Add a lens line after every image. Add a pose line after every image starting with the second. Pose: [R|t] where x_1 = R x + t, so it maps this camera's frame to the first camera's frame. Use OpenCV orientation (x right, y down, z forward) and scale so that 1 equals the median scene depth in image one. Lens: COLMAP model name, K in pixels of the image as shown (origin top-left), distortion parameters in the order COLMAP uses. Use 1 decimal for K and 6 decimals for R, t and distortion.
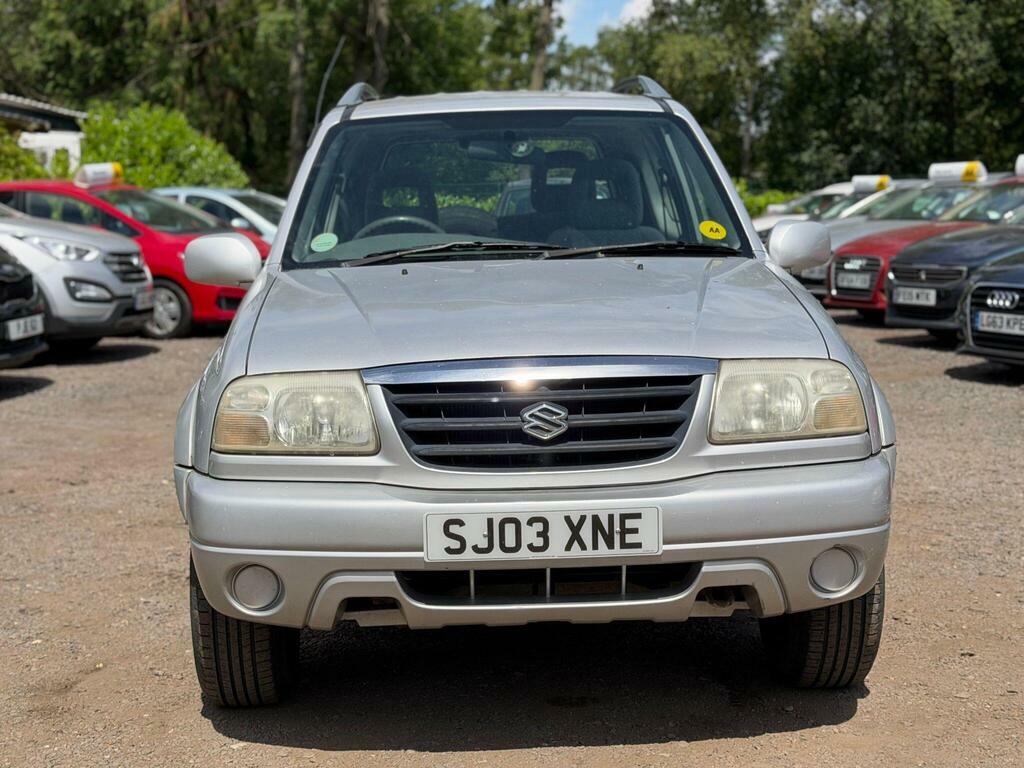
lens RADIAL K [[1589.7, 0, 492.9], [0, 1589.7, 388.4], [0, 0, 1]] dist [0.099012, 0.000000]
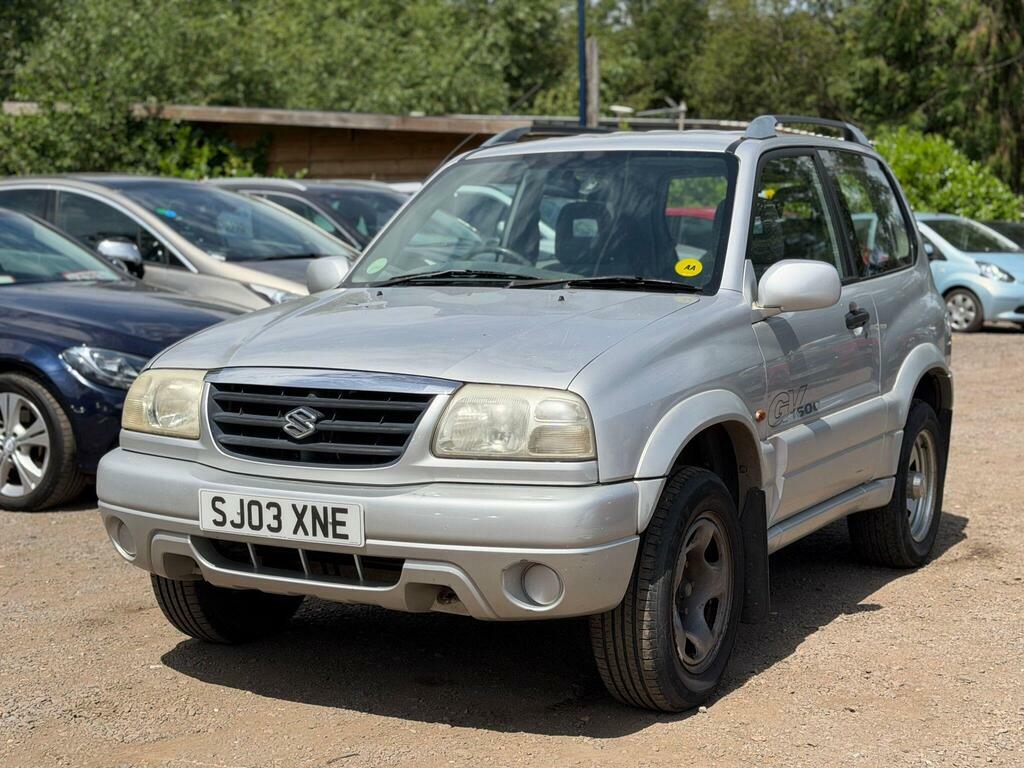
lens RADIAL K [[1589.7, 0, 513.8], [0, 1589.7, 389.0], [0, 0, 1]] dist [0.099012, 0.000000]
pose [[0.859233, 0.071654, -0.506542, 0.730467], [-0.078020, 0.996914, 0.008677, -0.025677], [0.505601, 0.032065, 0.862171, 0.063897]]
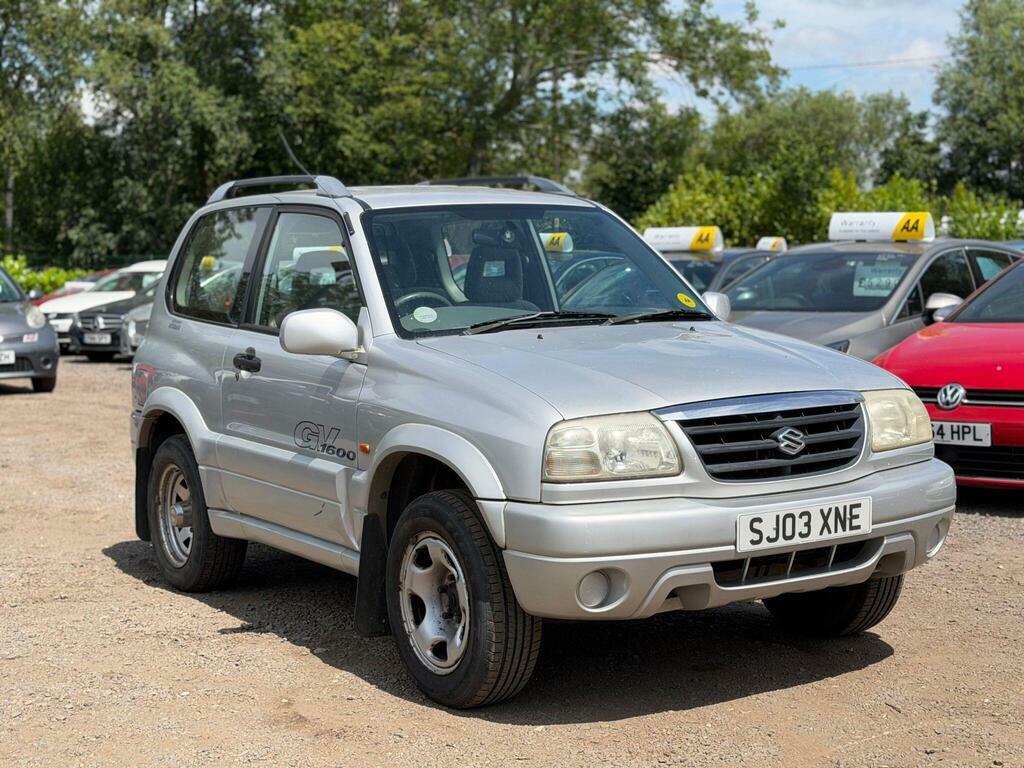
lens RADIAL K [[1589.7, 0, 472.0], [0, 1589.7, 372.5], [0, 0, 1]] dist [0.099012, 0.000000]
pose [[0.872303, -0.034651, 0.487736, -0.823026], [0.062456, 0.997211, -0.040855, 0.001158], [-0.484960, 0.066100, 0.872035, -0.046890]]
